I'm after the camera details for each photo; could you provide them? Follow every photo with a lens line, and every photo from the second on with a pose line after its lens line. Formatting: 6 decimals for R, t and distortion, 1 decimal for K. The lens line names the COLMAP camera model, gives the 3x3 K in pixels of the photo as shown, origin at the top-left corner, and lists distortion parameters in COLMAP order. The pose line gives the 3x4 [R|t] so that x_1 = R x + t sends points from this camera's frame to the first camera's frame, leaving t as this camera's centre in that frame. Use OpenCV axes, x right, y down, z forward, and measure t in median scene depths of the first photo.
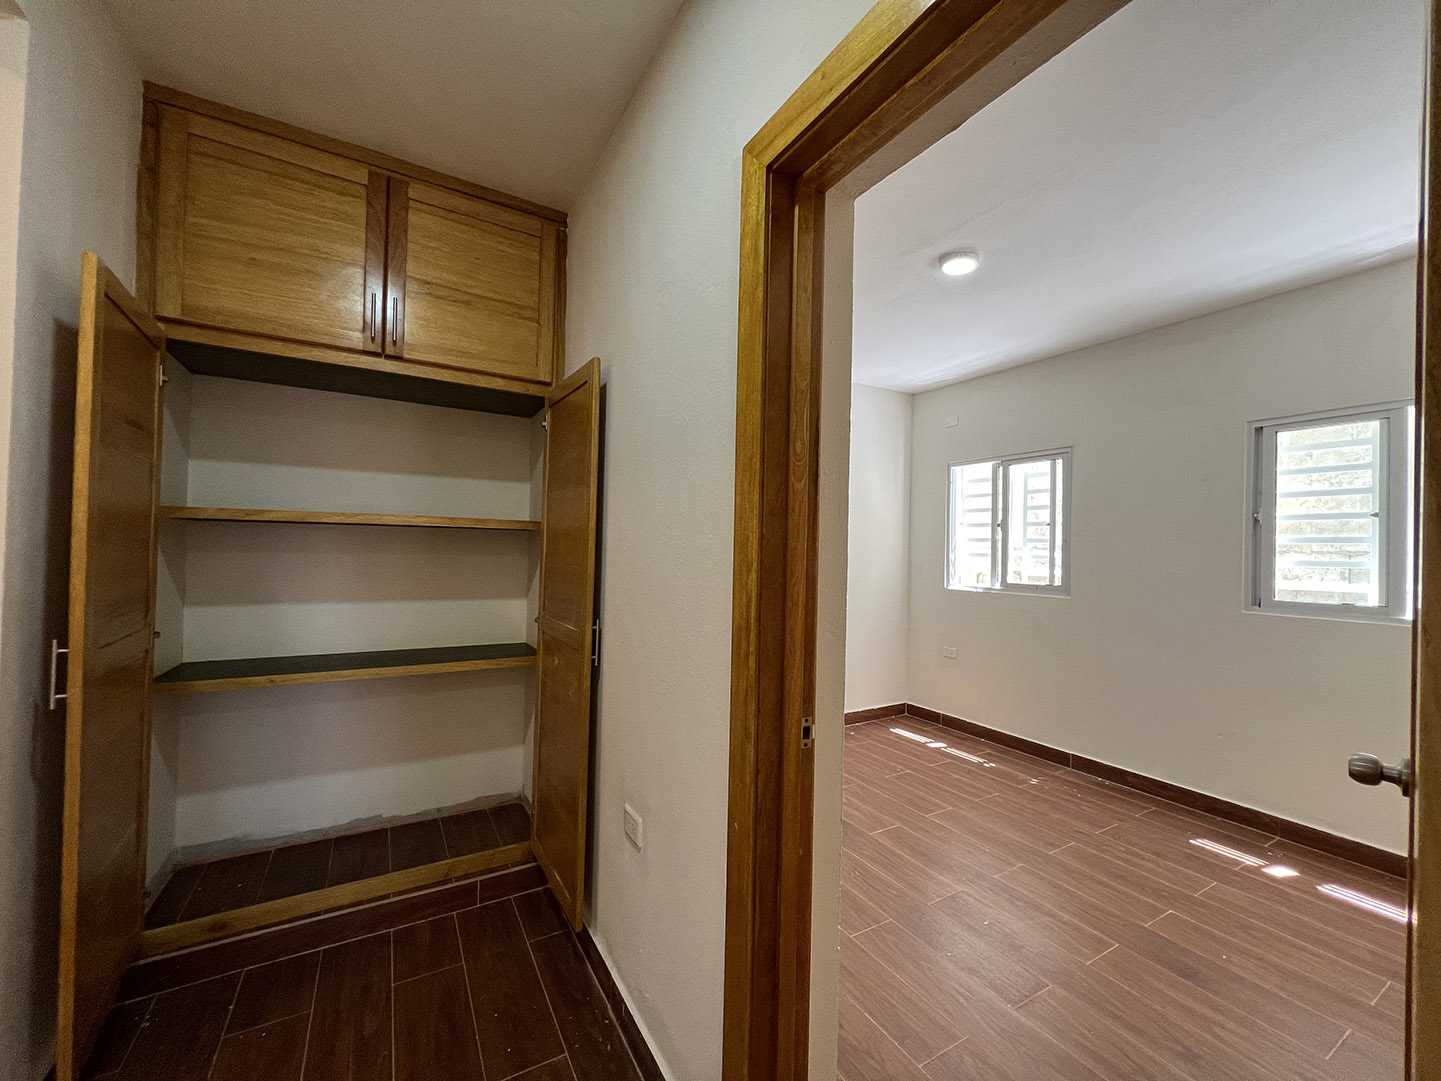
lens RADIAL K [[579.2, 0, 720.0], [0, 579.2, 544.0], [0, 0, 1]] dist [-0.000423, 0.000278]
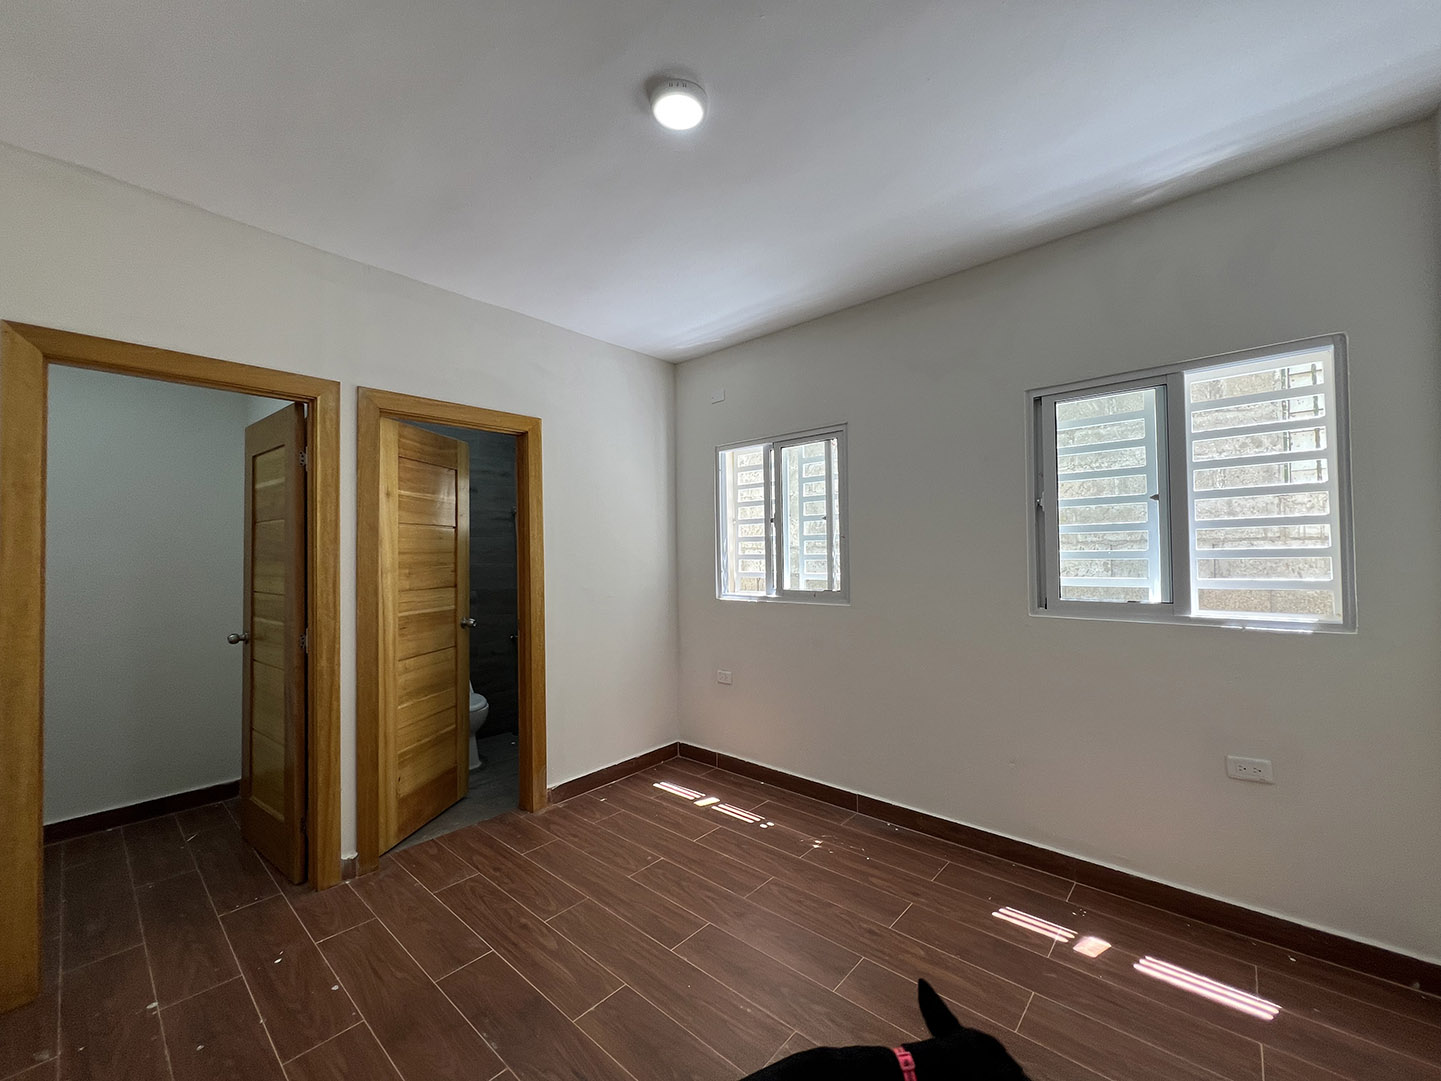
lens RADIAL K [[579.2, 0, 720.0], [0, 579.2, 544.0], [0, 0, 1]] dist [-0.000423, 0.000278]
pose [[0.949218, -0.028306, 0.313342, 0.163614], [0.030968, 0.999514, -0.003522, 0.001867], [-0.313091, 0.013046, 0.949634, 0.259548]]
